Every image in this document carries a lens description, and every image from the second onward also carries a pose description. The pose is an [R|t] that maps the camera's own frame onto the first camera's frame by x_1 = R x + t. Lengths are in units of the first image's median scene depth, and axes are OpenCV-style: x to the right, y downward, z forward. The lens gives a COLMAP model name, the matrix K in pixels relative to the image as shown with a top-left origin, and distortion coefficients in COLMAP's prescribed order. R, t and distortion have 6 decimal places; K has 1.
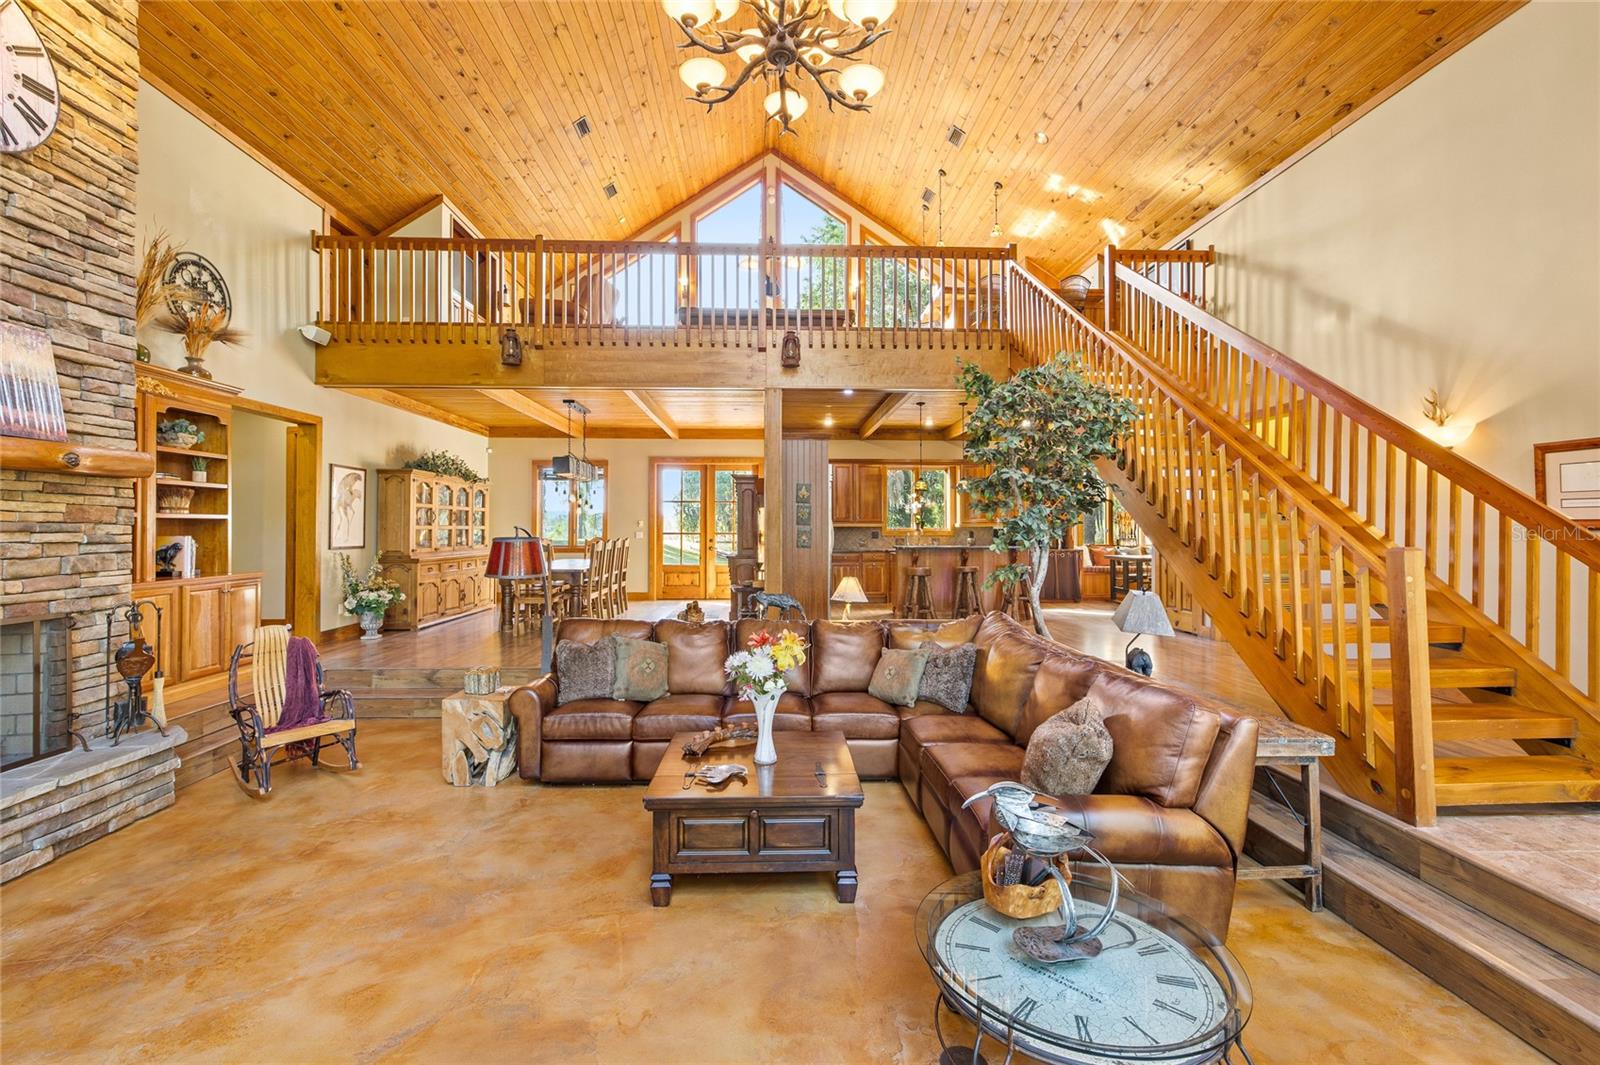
lens RADIAL K [[682.3, 0, 793.7], [0, 682.3, 517.1], [0, 0, 1]] dist [0.000356, -0.000142]
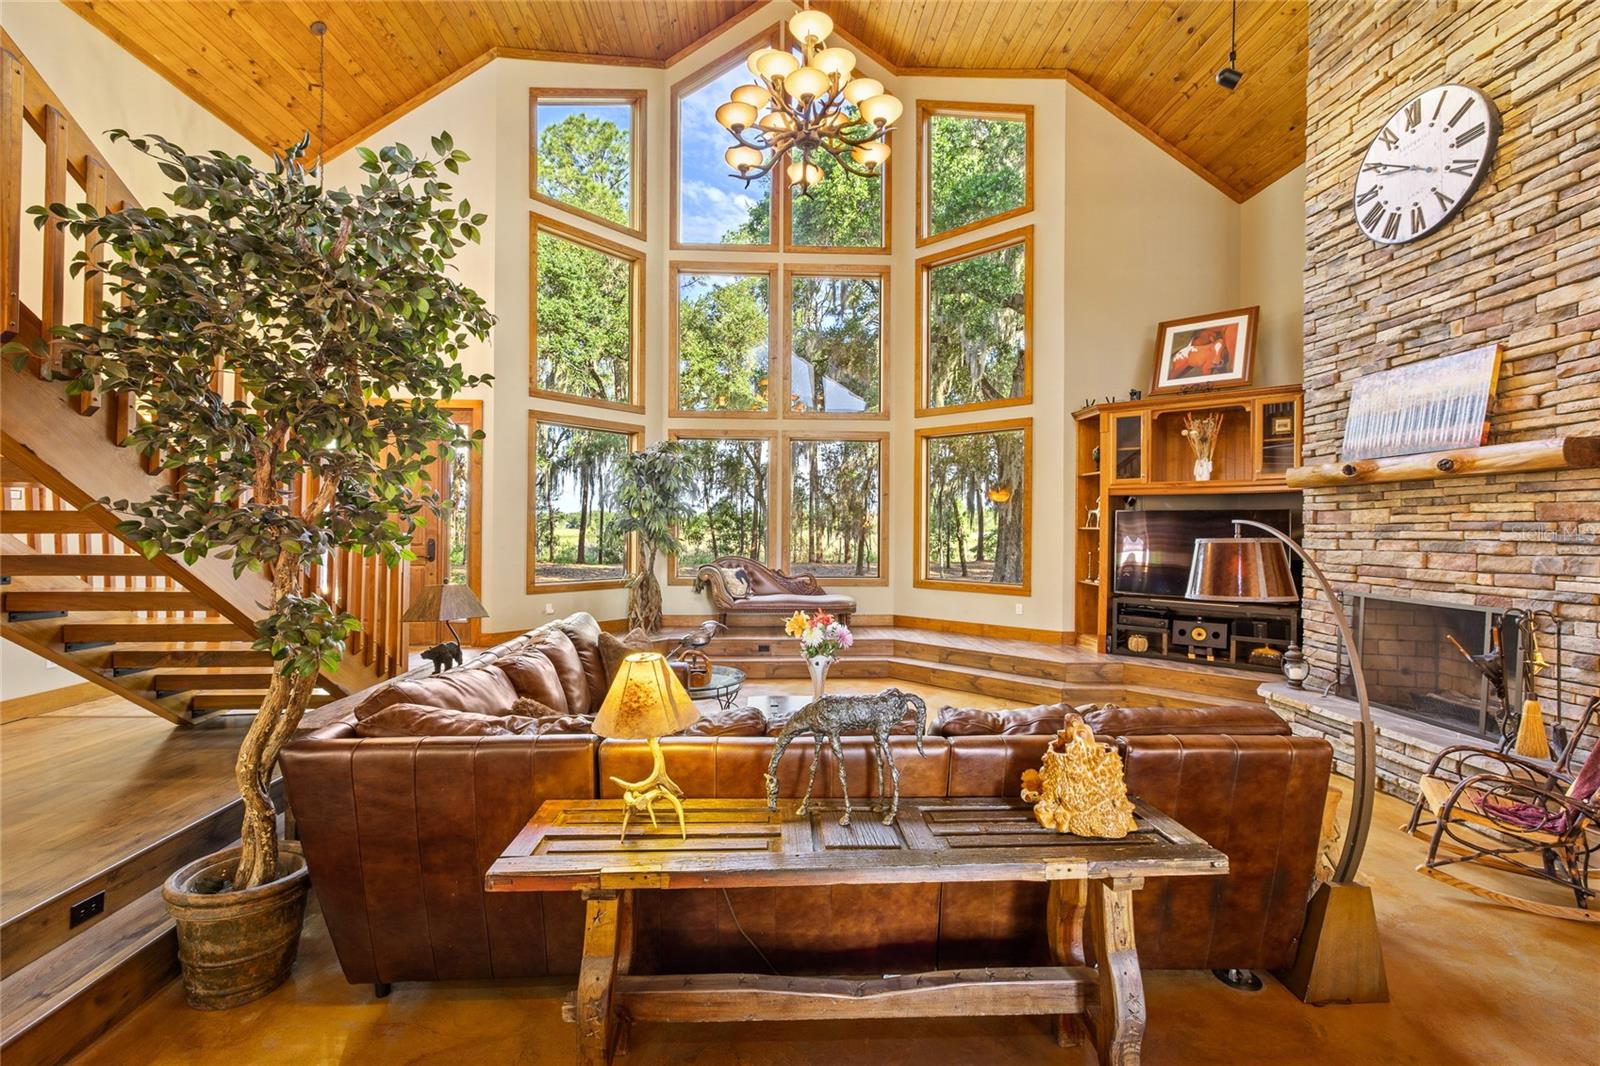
lens RADIAL K [[678.9, 0, 792.3], [0, 678.9, 529.0], [0, 0, 1]] dist [0.002938, -0.000063]
pose [[-0.999951, -0.005805, -0.008054, 0.006023], [-0.005687, 0.999876, -0.014663, 0.020813], [0.008139, -0.014616, -0.999860, 1.038757]]
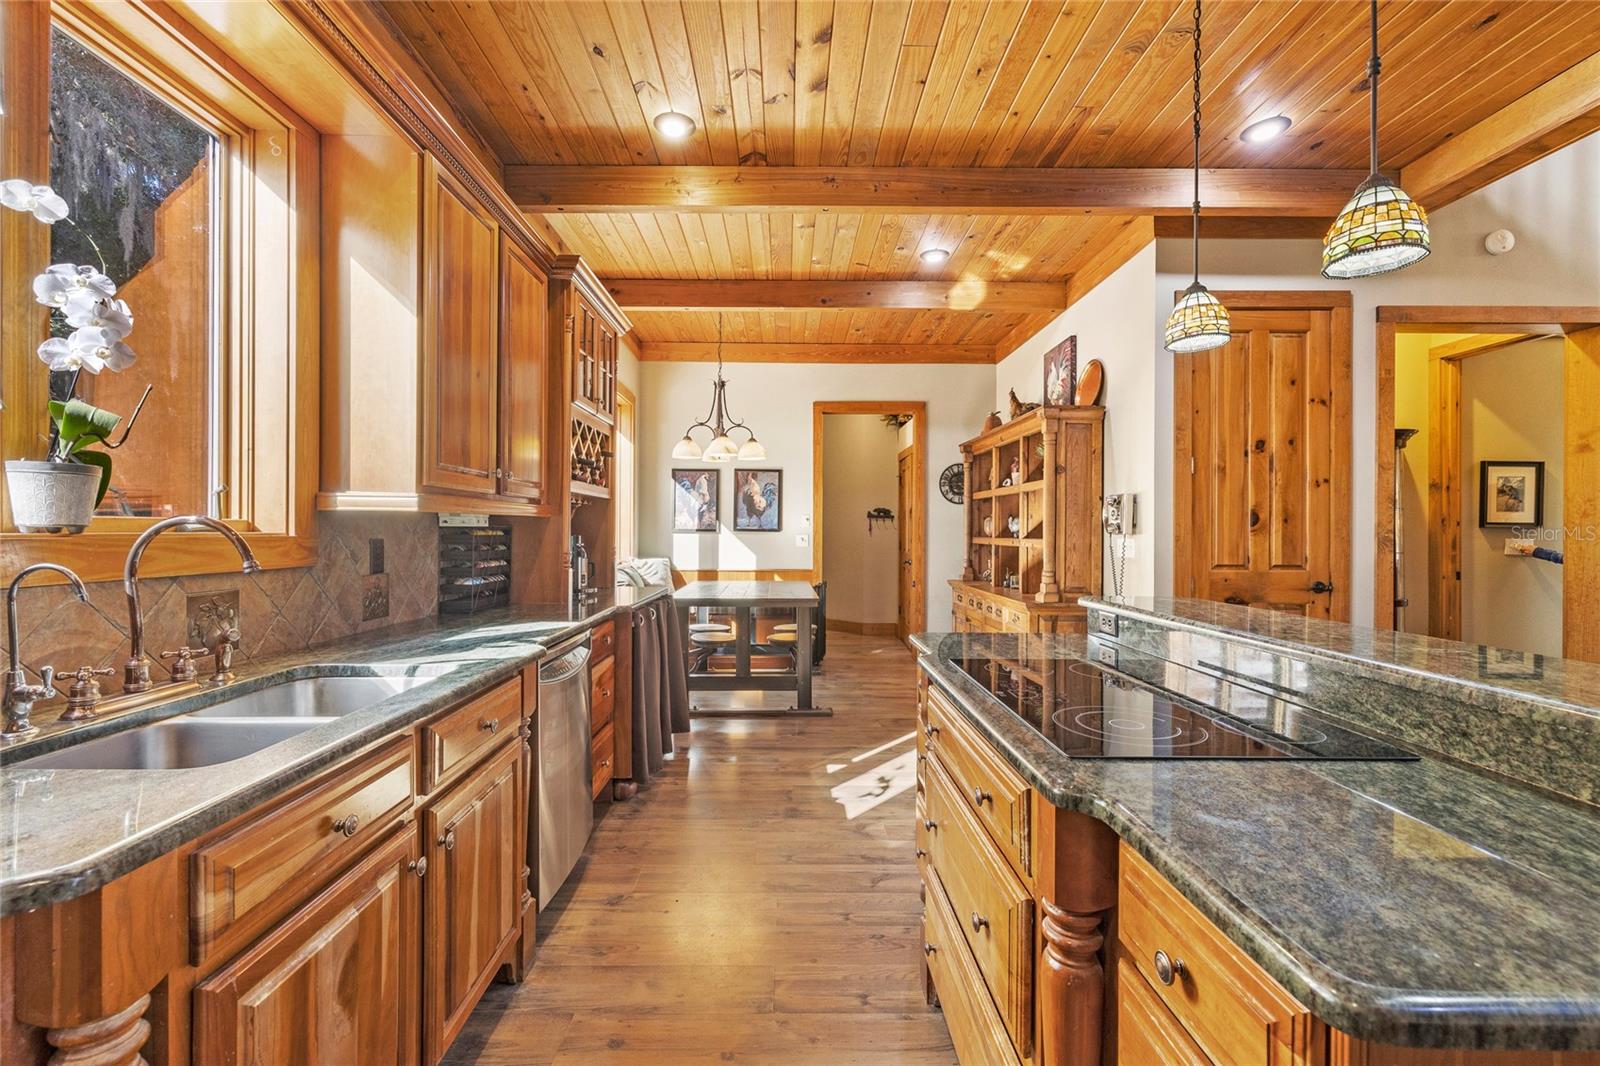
lens RADIAL K [[672.3, 0, 789.6], [0, 672.3, 529.7], [0, 0, 1]] dist [0.000235, -0.000103]
pose [[0.034880, 0.002158, 0.999389, 0.131356], [-0.016931, 0.999855, -0.001568, 0.028041], [-0.999248, -0.016866, 0.034911, 1.488239]]
